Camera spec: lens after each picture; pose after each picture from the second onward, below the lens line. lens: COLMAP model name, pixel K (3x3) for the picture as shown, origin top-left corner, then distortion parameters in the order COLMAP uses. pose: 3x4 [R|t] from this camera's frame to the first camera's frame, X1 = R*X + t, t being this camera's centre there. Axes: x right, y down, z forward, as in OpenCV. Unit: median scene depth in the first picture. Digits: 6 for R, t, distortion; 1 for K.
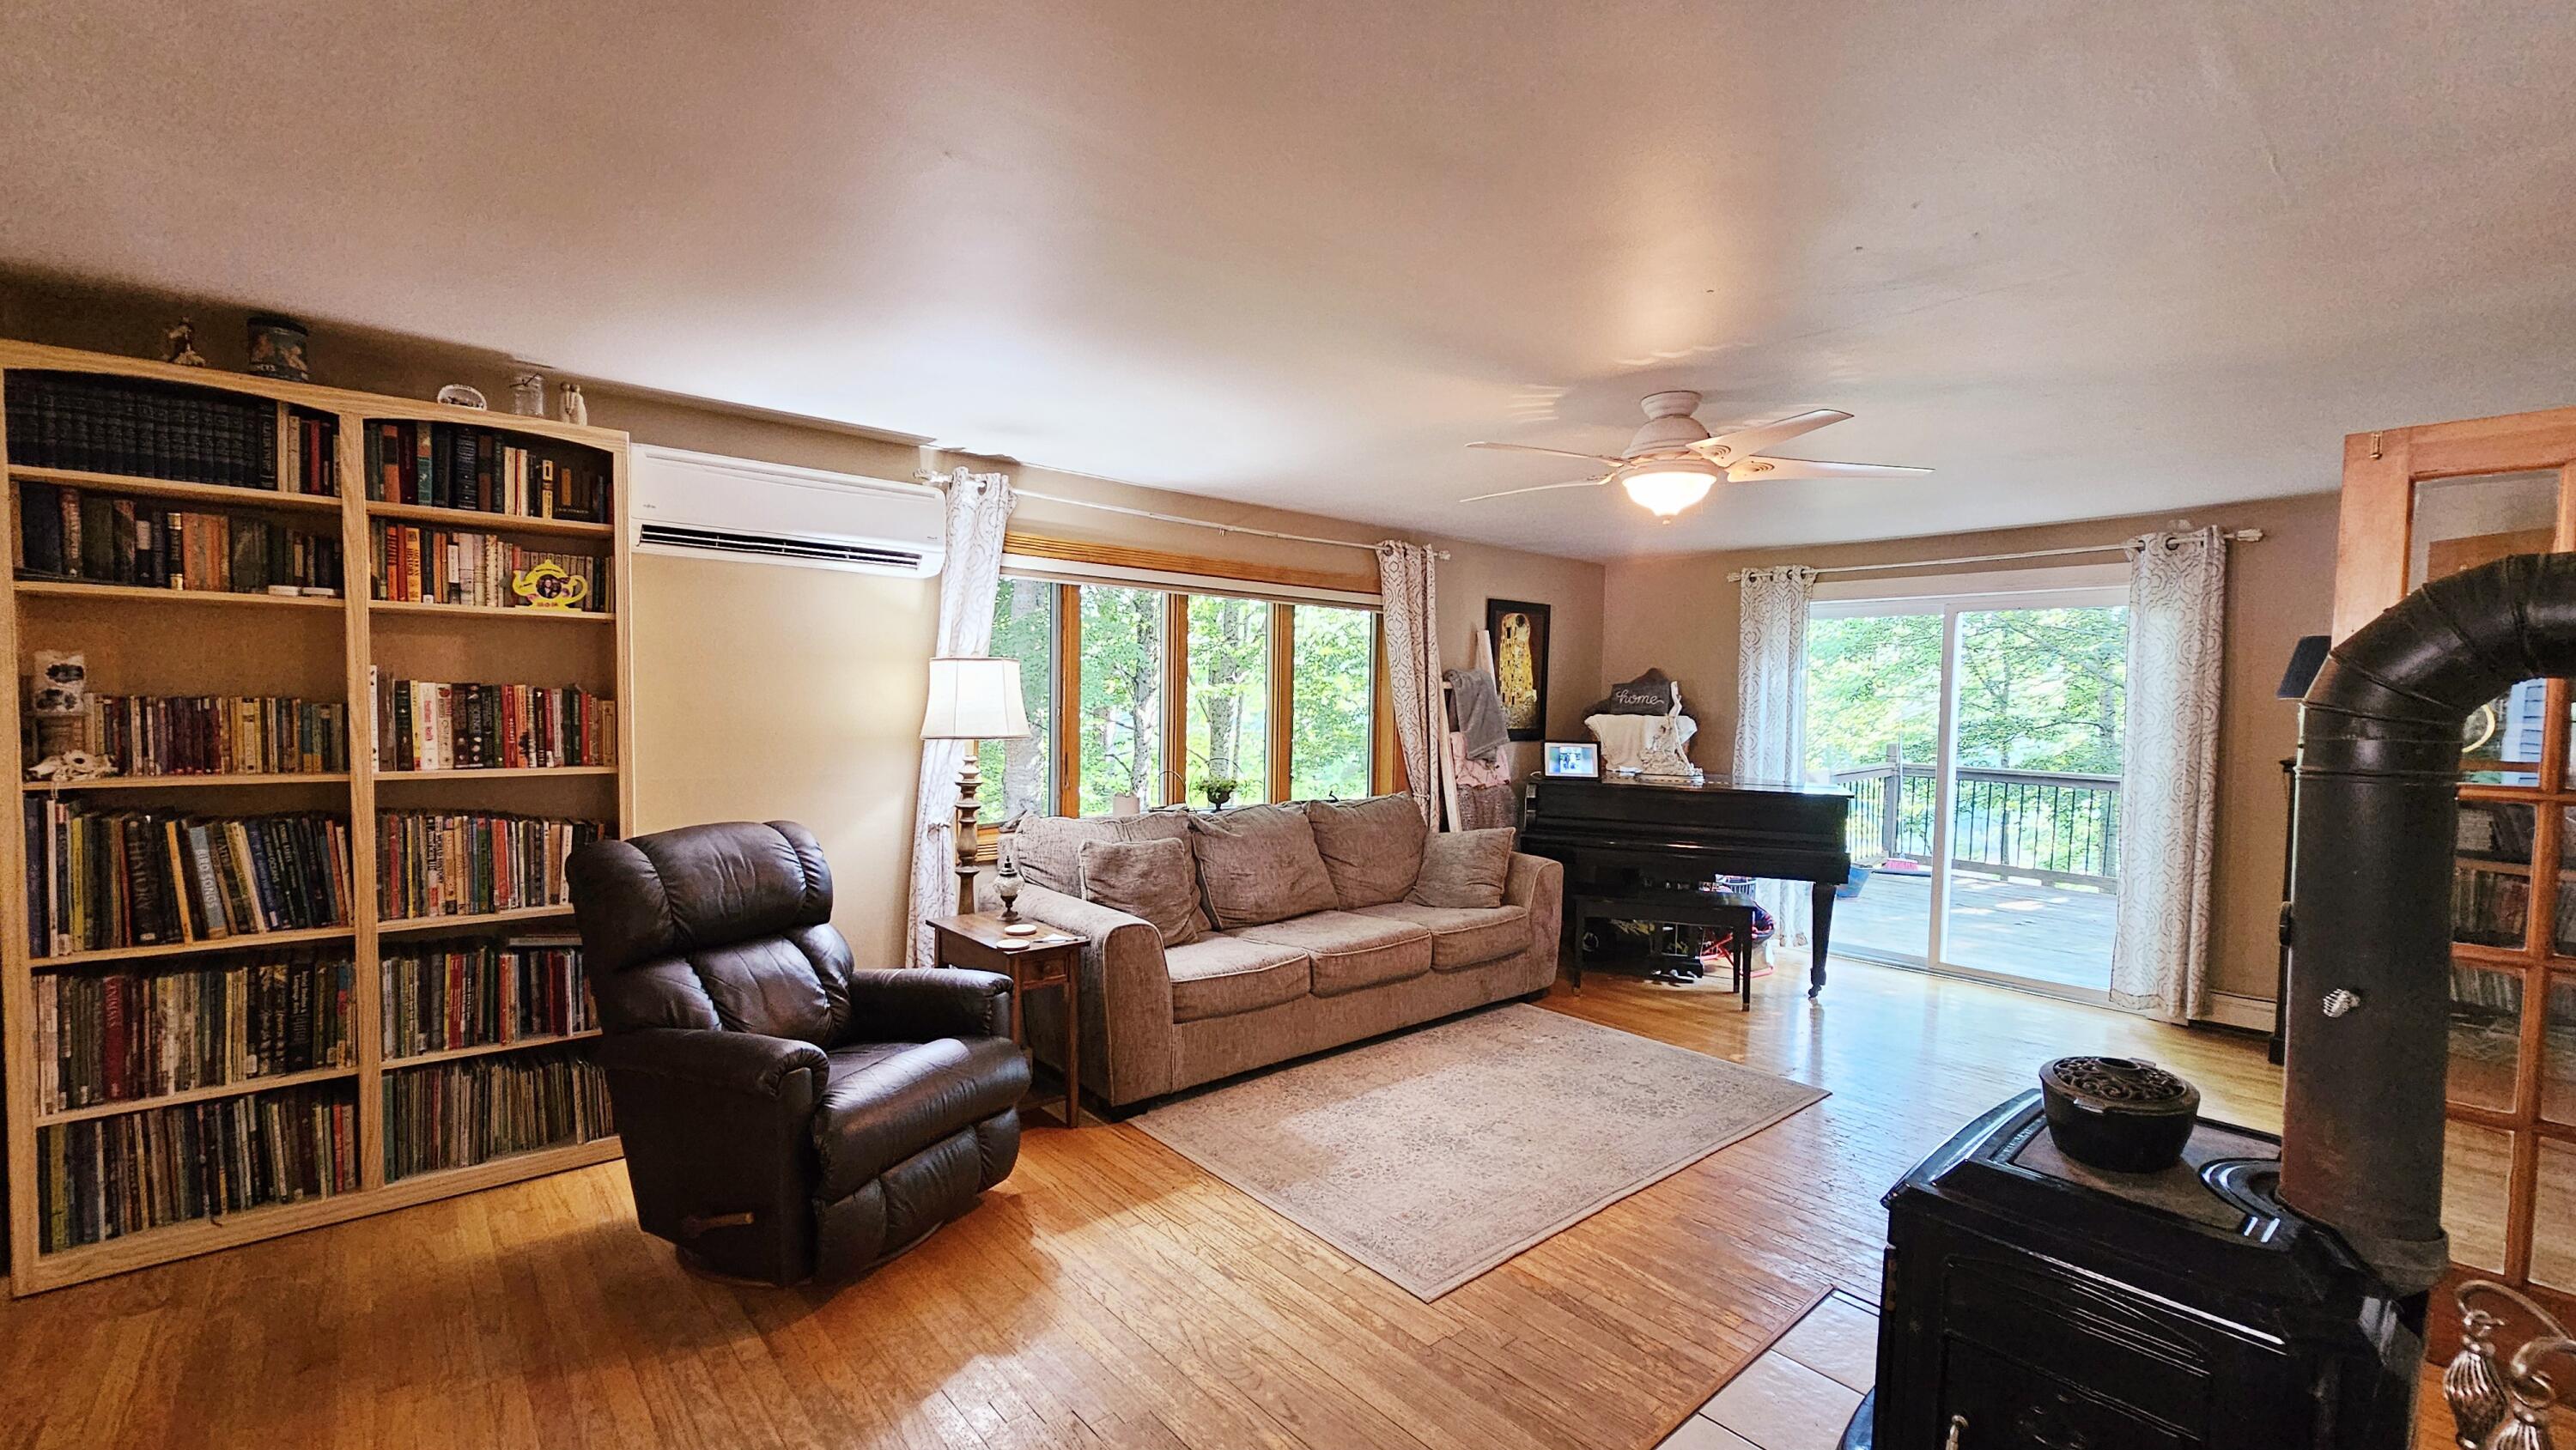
lens RADIAL K [[1064.8, 0, 1278.8], [0, 1064.8, 745.1], [0, 0, 1]] dist [-0.000413, -0.000073]
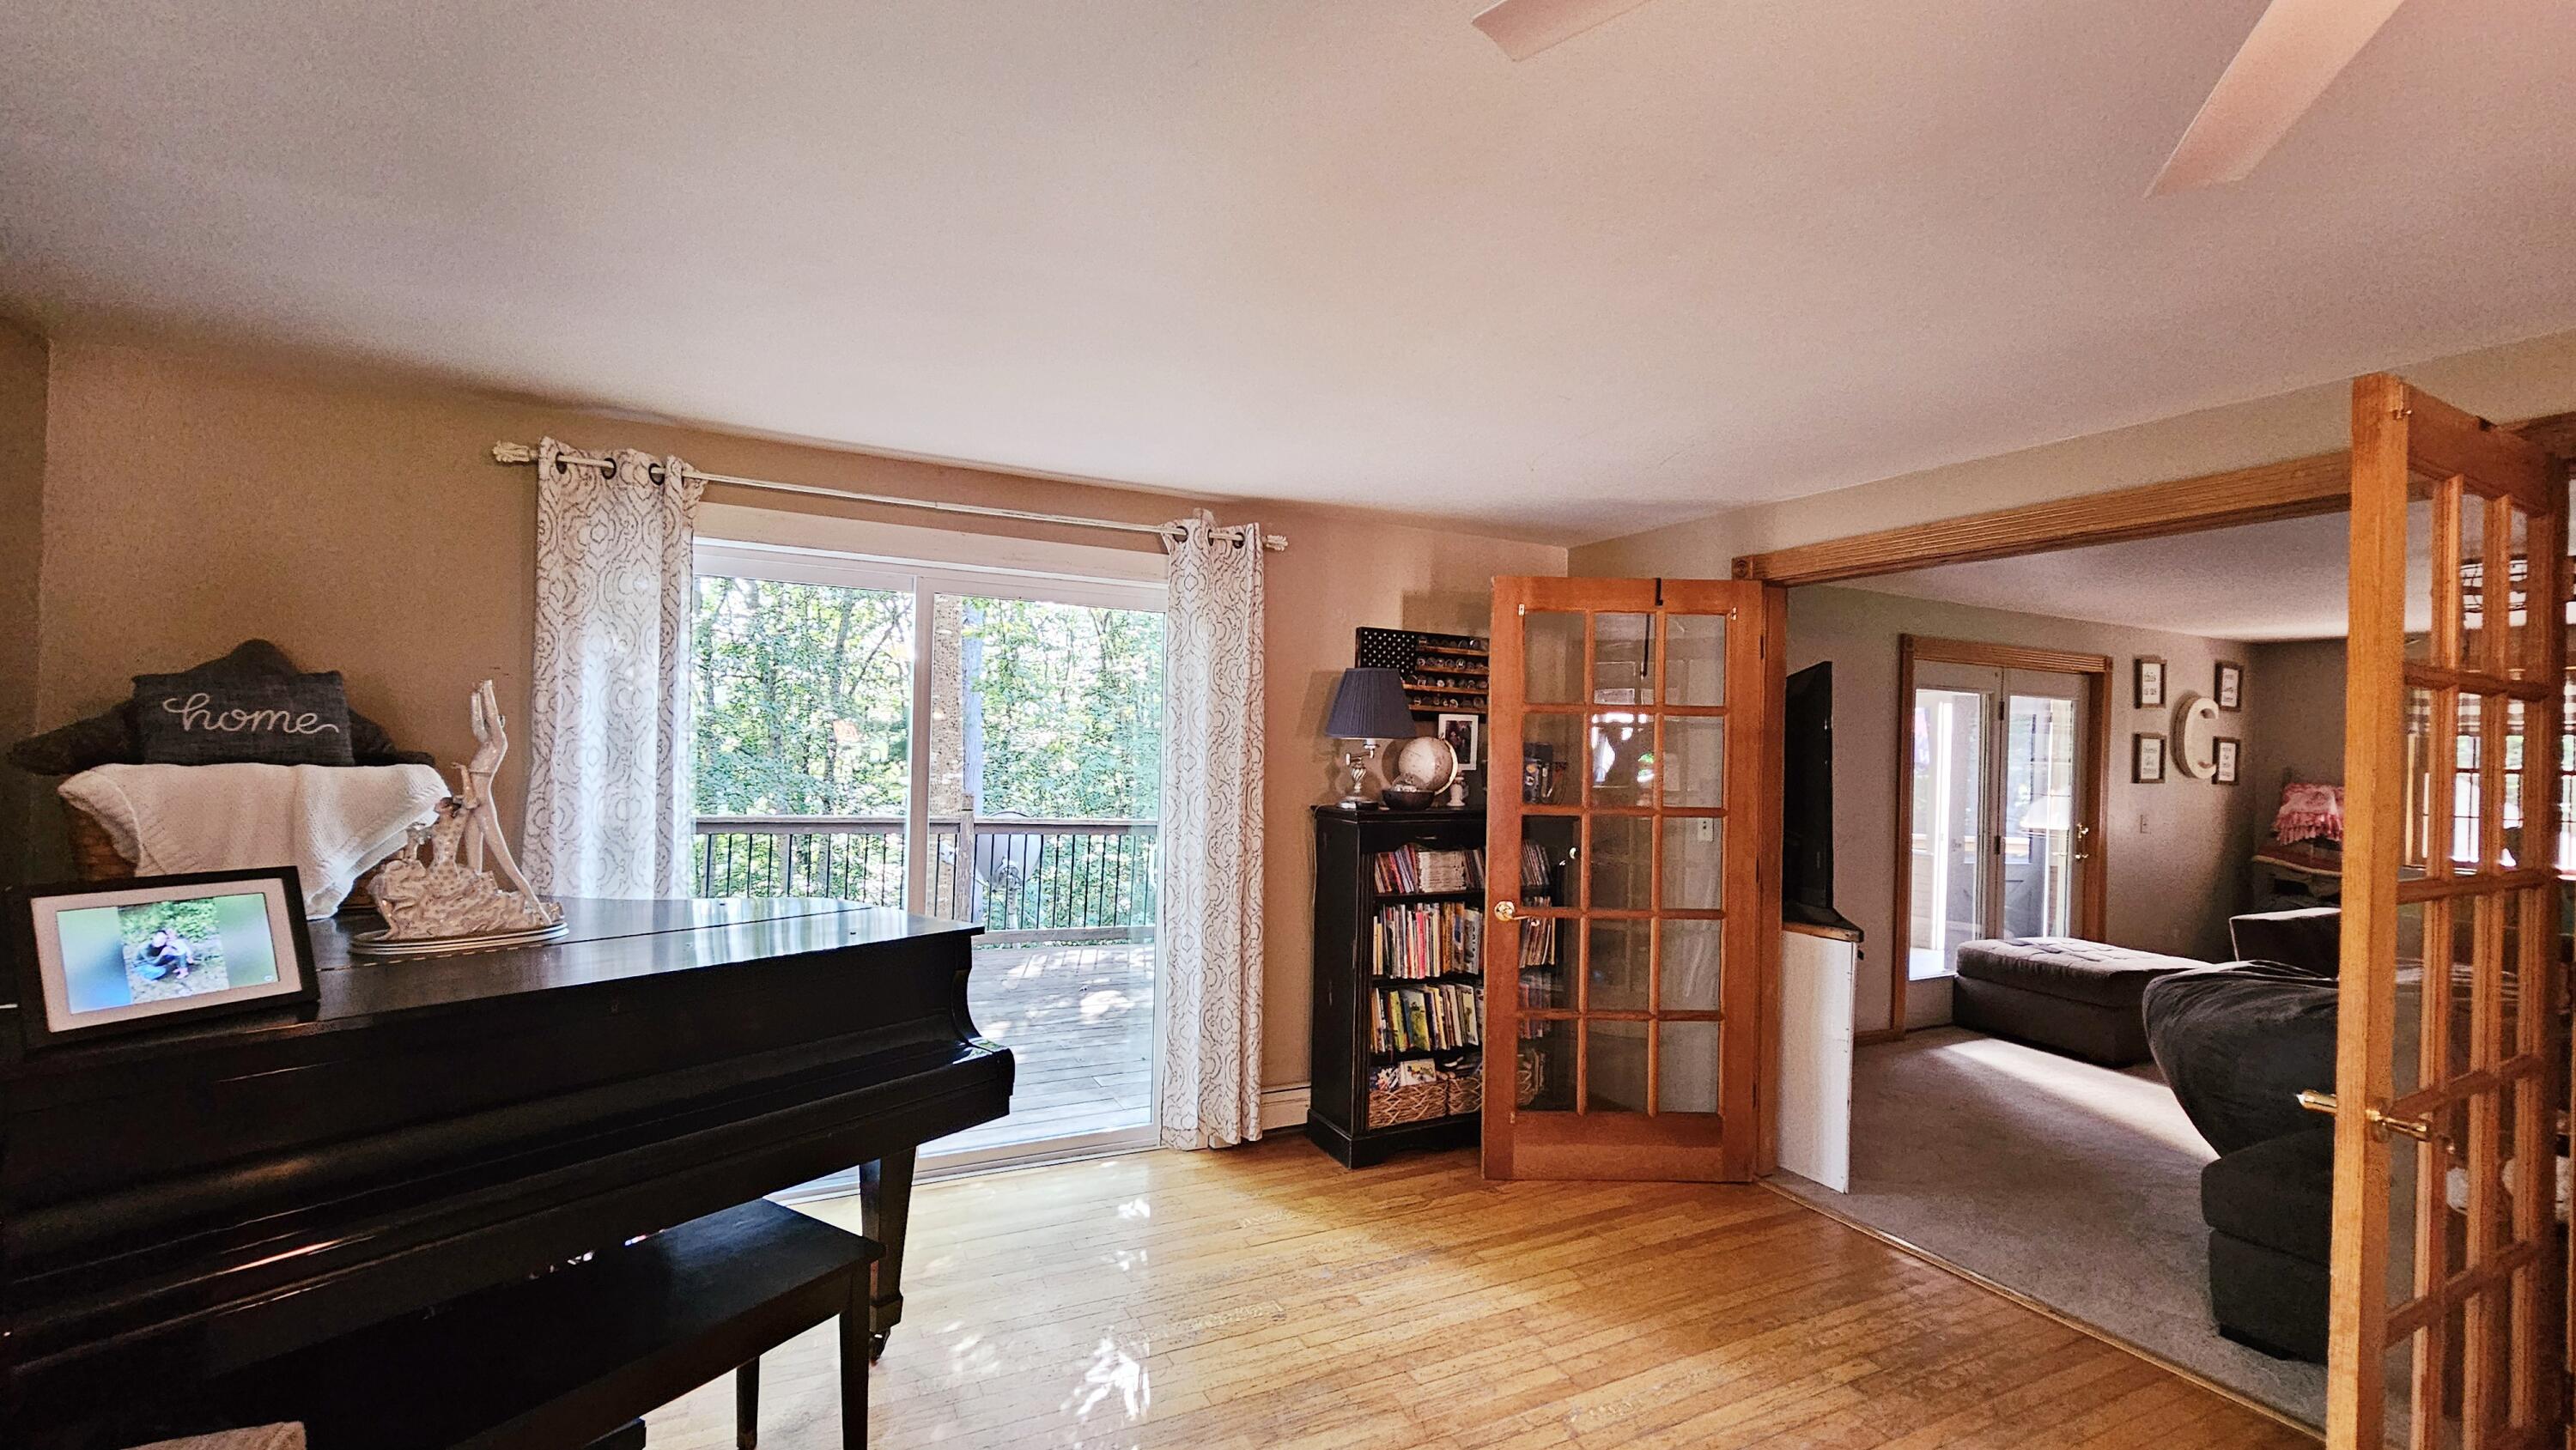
lens RADIAL K [[1064.8, 0, 1278.8], [0, 1064.8, 745.1], [0, 0, 1]] dist [-0.000413, -0.000073]
pose [[0.245658, -0.008498, 0.969319, 0.086293], [0.019414, 0.999804, 0.003845, -0.036588], [-0.969162, 0.017874, 0.245775, 0.718271]]
